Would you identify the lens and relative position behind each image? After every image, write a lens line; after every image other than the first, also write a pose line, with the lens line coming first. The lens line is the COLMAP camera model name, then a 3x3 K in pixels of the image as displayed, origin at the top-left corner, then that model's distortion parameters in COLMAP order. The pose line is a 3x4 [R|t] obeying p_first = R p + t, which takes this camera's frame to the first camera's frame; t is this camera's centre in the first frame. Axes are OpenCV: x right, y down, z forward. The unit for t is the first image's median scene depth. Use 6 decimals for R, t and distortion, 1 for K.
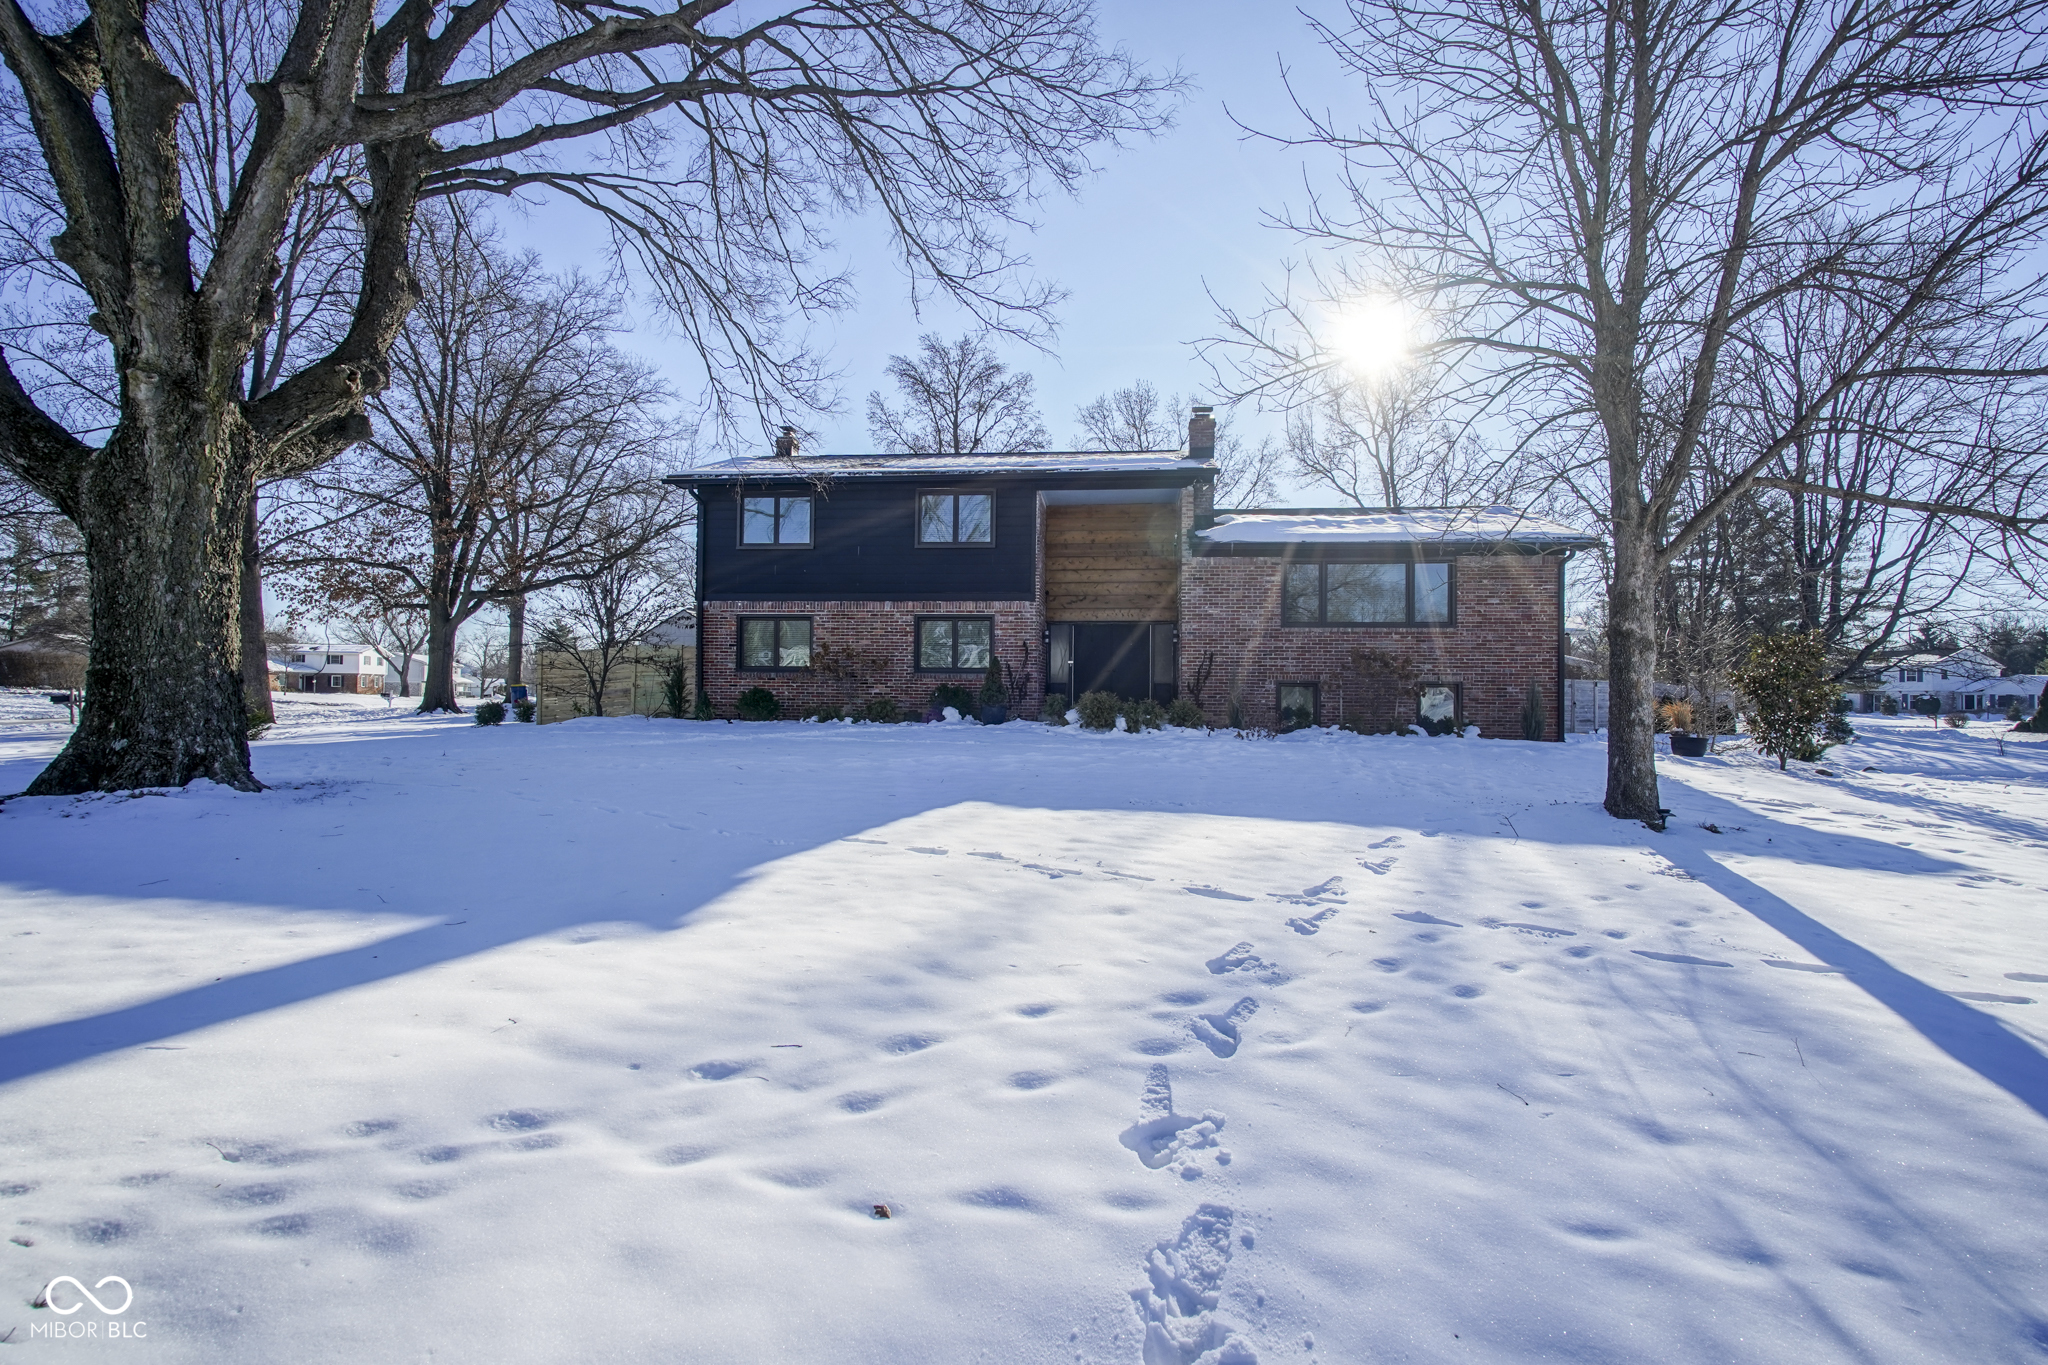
lens RADIAL K [[961.0, 0, 1021.5], [0, 961.0, 684.2], [0, 0, 1]] dist [-0.001379, 0.000373]
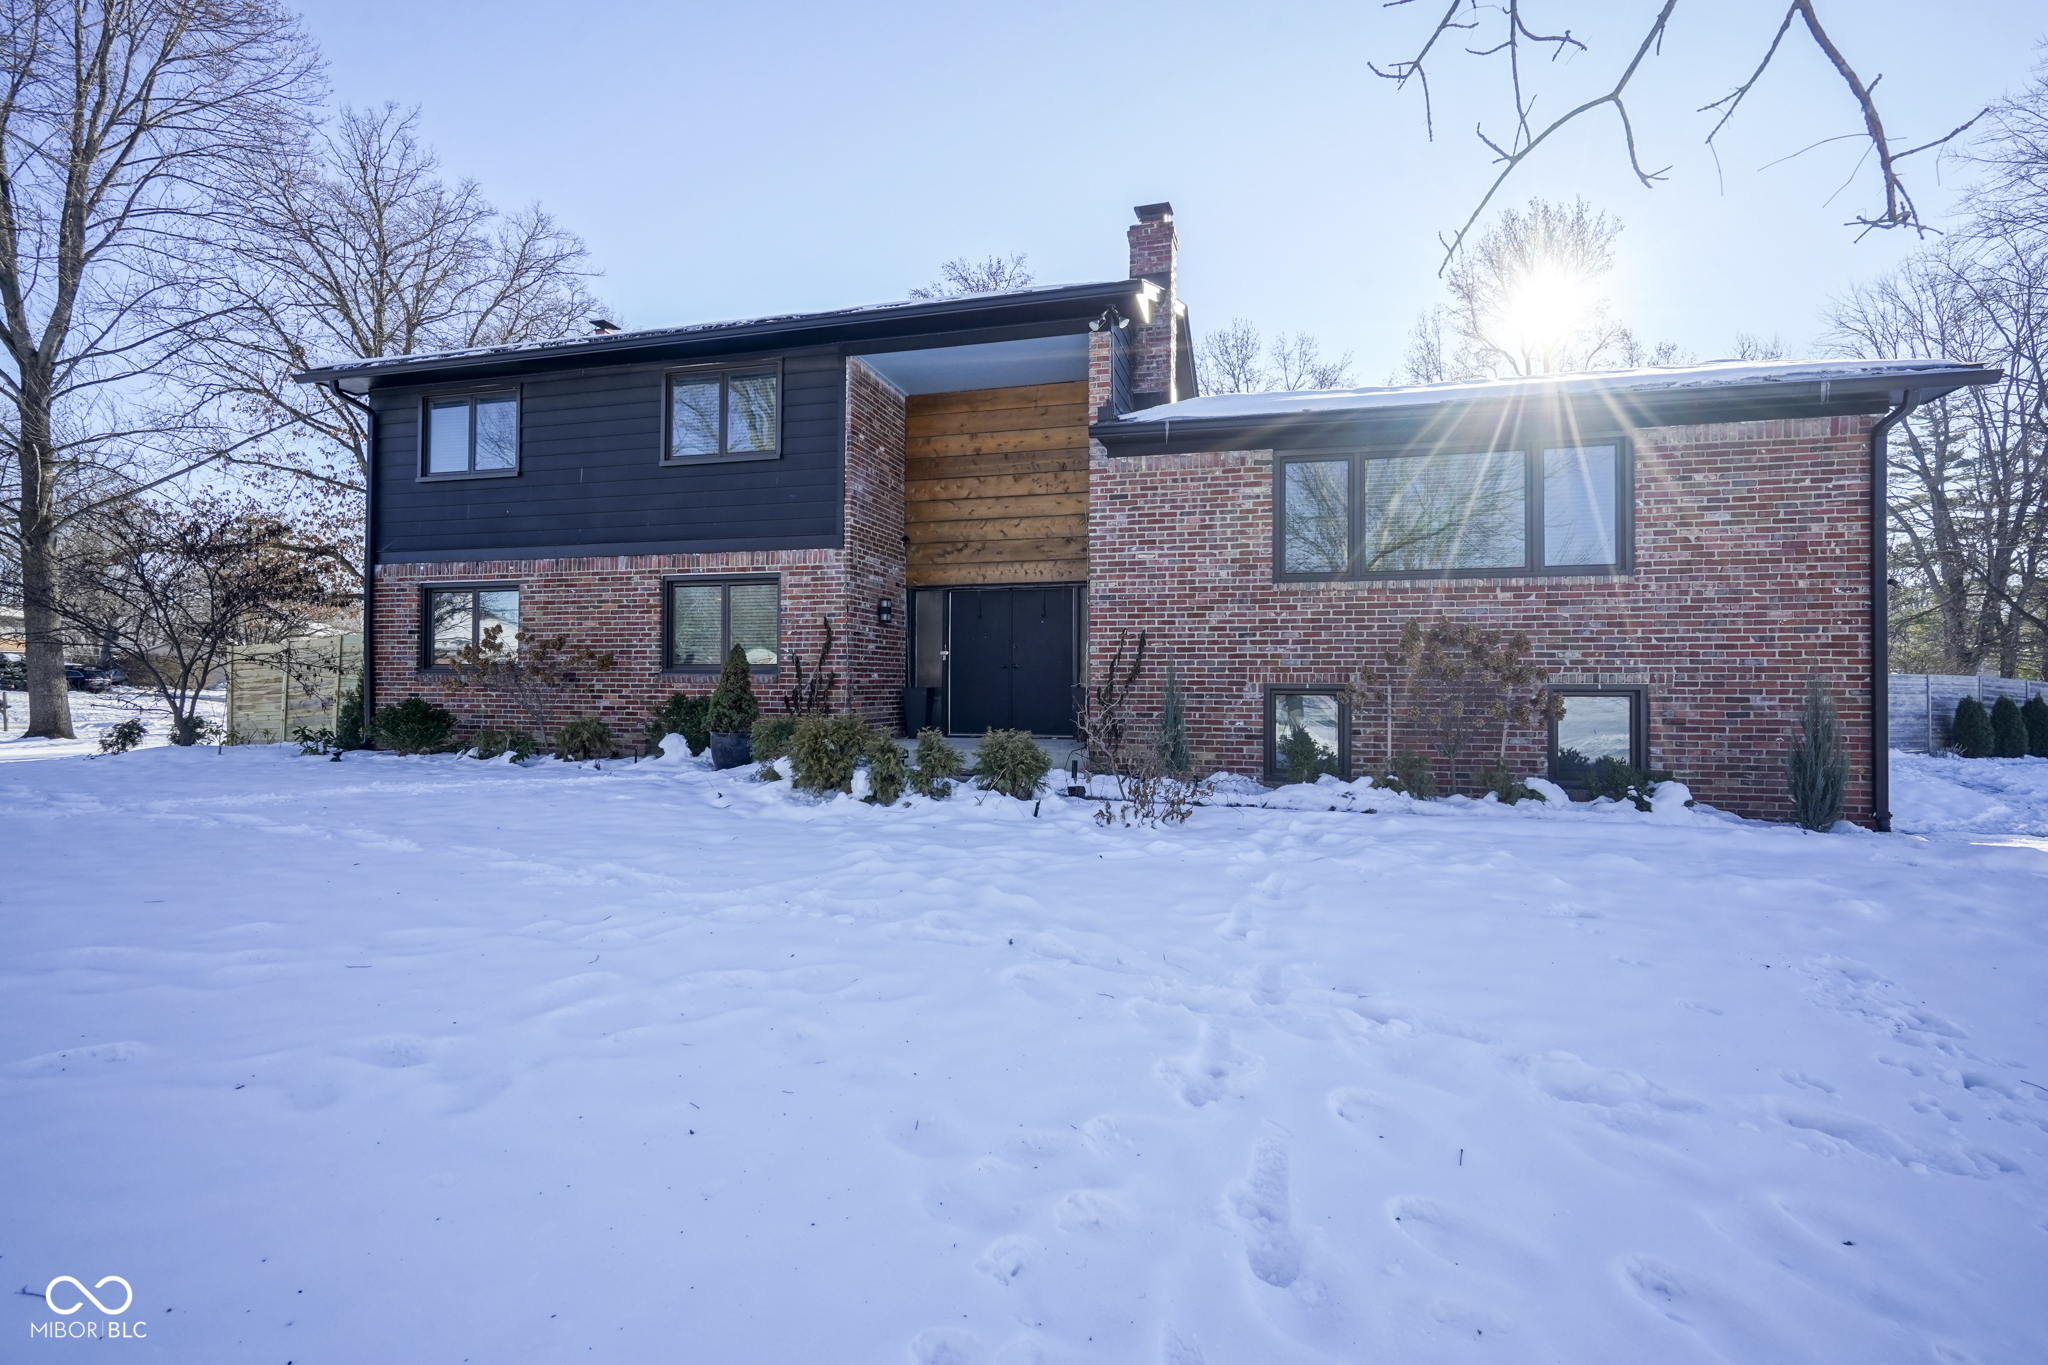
lens RADIAL K [[961.0, 0, 1026.1], [0, 961.0, 673.6], [0, 0, 1]] dist [-0.001379, 0.000373]
pose [[0.988719, -0.006995, -0.149621, 0.207300], [0.006502, 0.999972, -0.003785, -0.008096], [0.149644, 0.002769, 0.988736, 0.444322]]
